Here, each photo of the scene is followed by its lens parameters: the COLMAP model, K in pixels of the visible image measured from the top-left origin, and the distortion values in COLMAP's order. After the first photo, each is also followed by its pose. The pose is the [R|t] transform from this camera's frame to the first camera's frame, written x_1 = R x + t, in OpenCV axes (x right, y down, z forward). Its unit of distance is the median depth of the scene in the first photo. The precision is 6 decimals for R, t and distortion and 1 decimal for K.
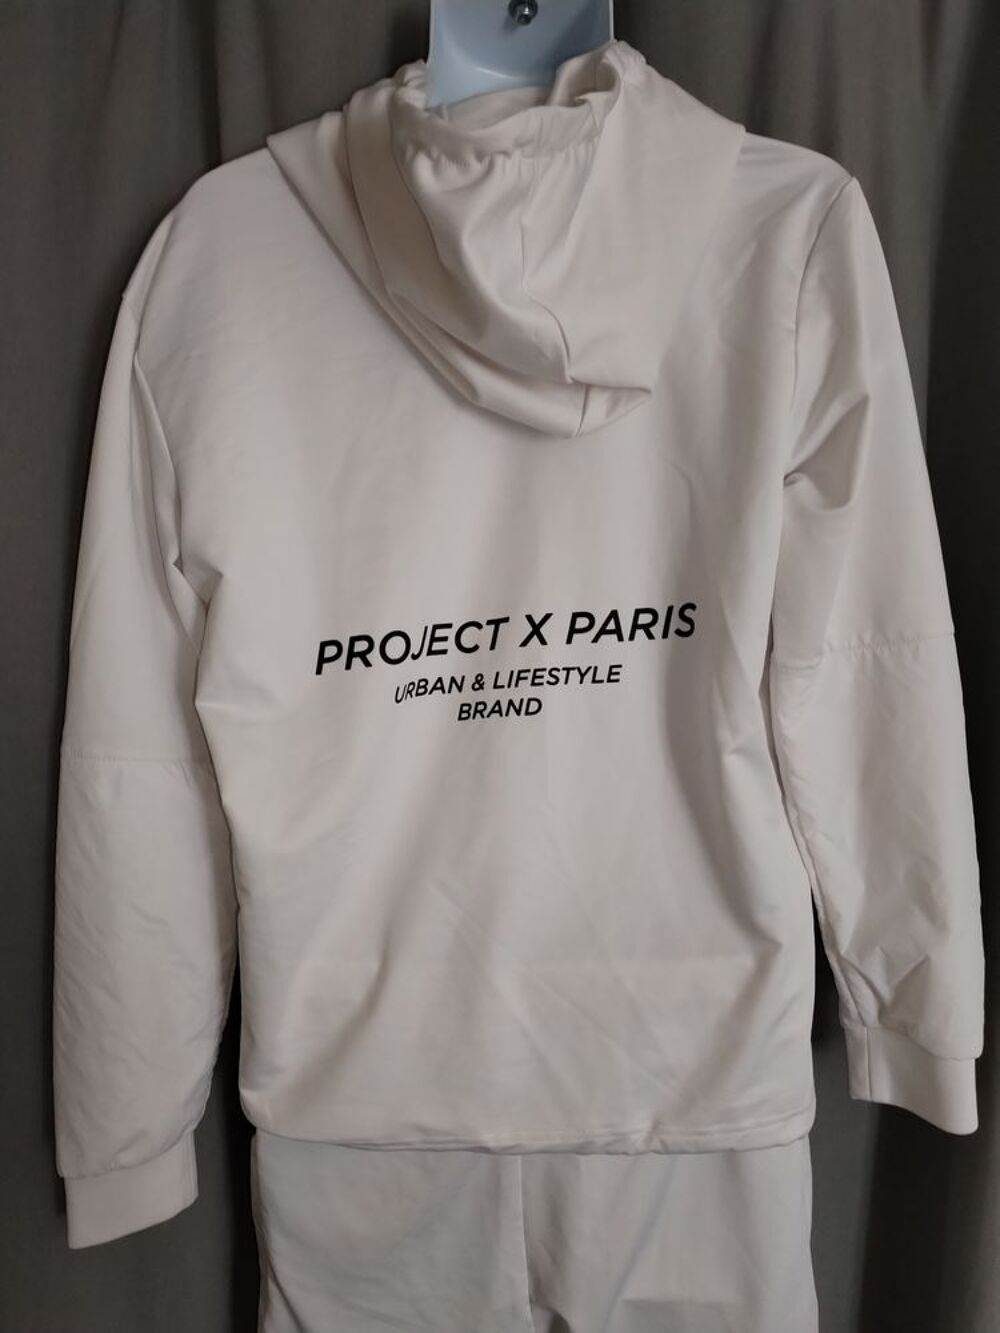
lens RADIAL K [[992.7, 0, 500.0], [0, 992.7, 666.5], [0, 0, 1]] dist [0.007482, -0.006334]
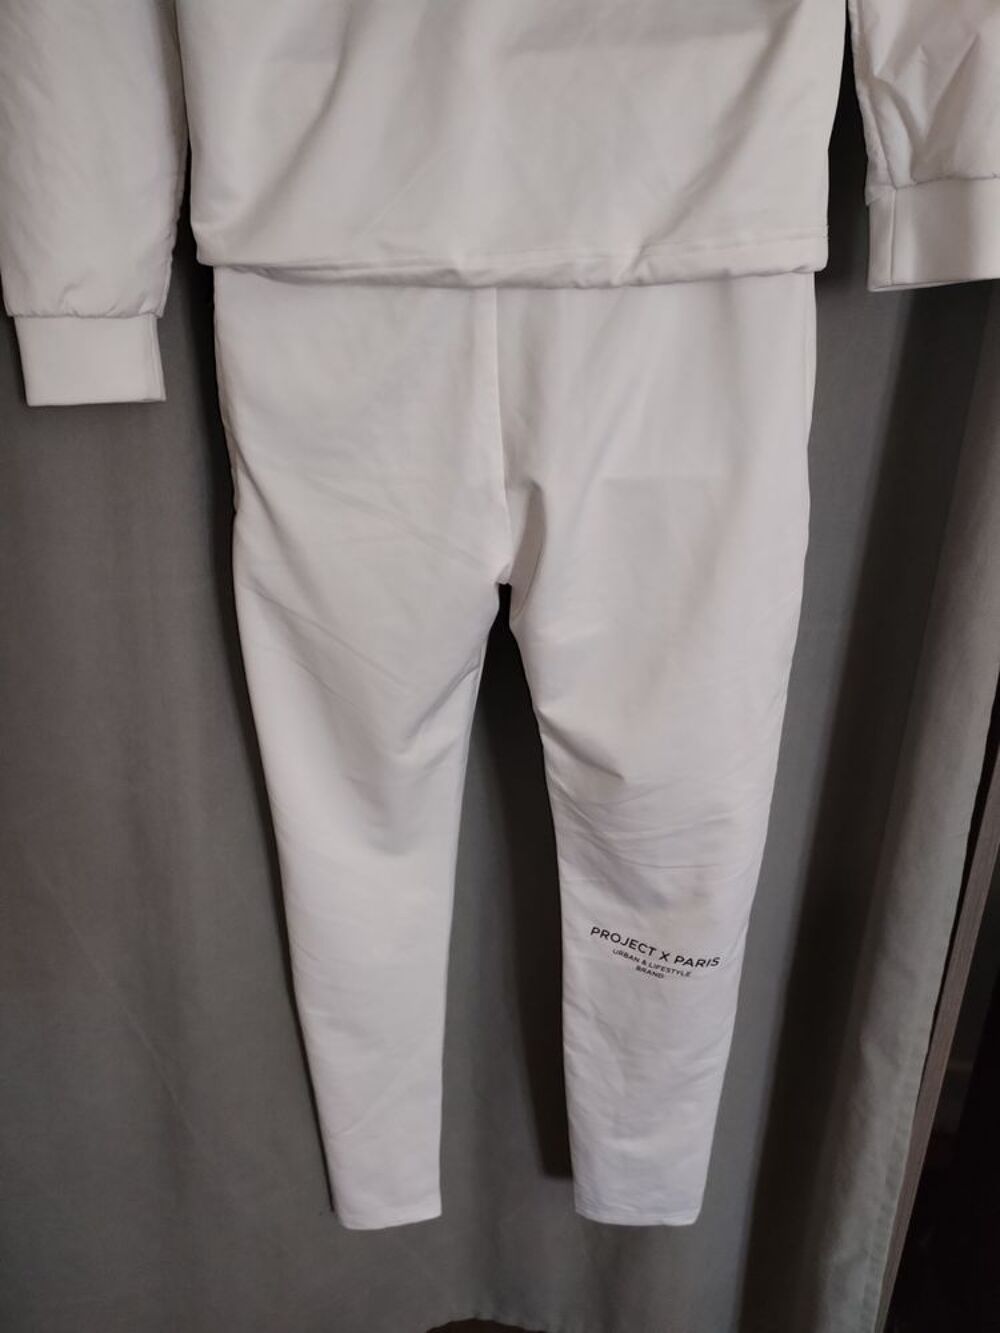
lens RADIAL K [[992.7, 0, 500.0], [0, 992.7, 666.5], [0, 0, 1]] dist [0.007482, -0.006334]
pose [[0.998147, 0.030361, -0.052741, 0.085442], [-0.017089, 0.971625, 0.235910, 0.614038], [0.058407, -0.234572, 0.970343, 0.030434]]
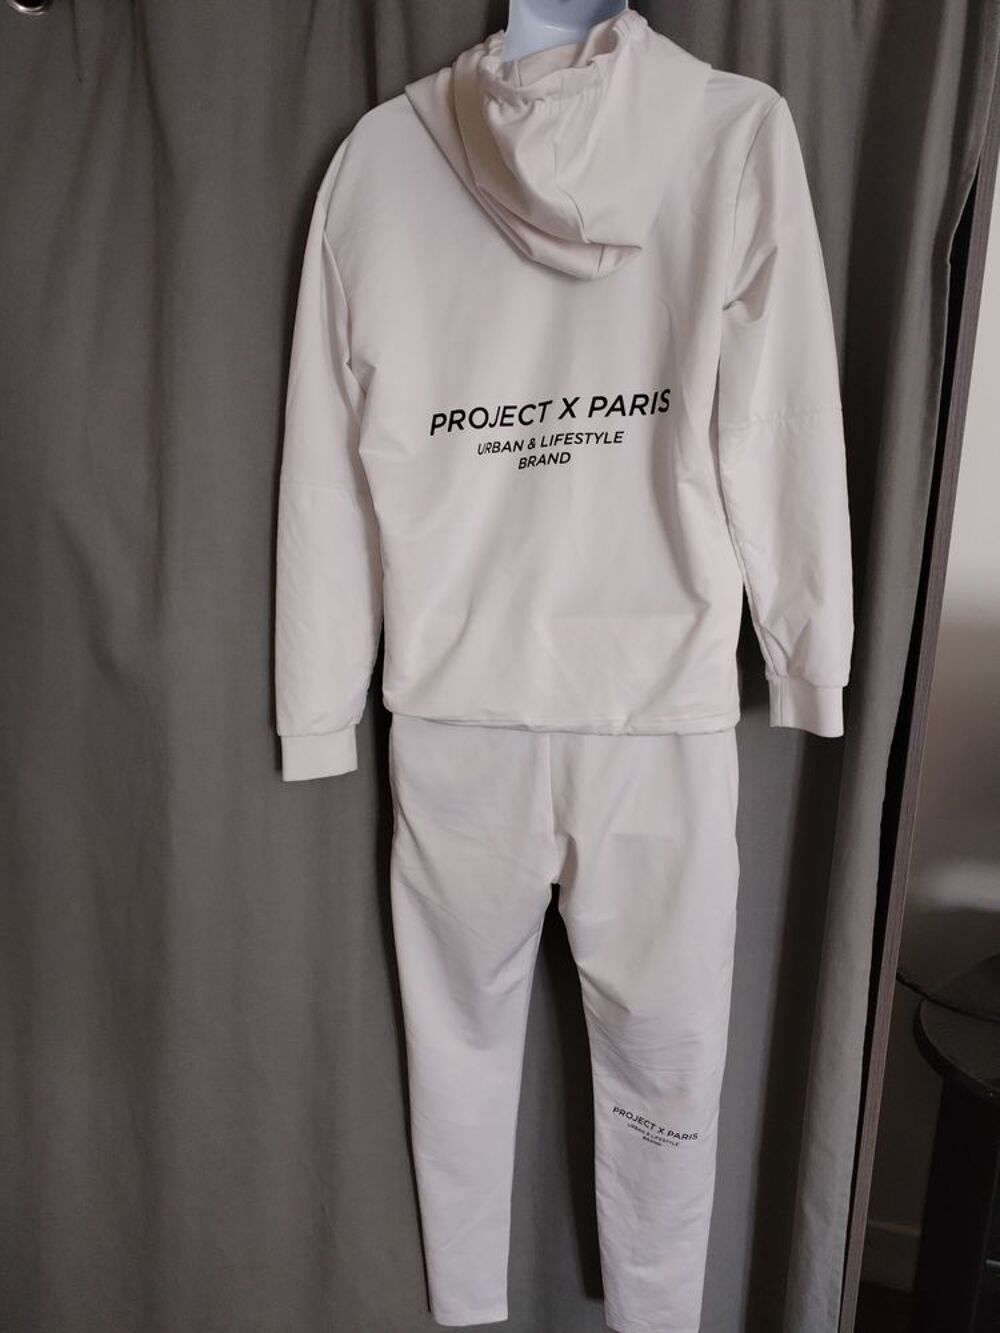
lens RADIAL K [[992.7, 0, 500.0], [0, 992.7, 666.5], [0, 0, 1]] dist [0.007482, -0.006334]
pose [[0.988320, 0.038255, -0.147512, 0.180577], [-0.022993, 0.994331, 0.103814, 0.212973], [0.150647, -0.099210, 0.983597, -0.613820]]
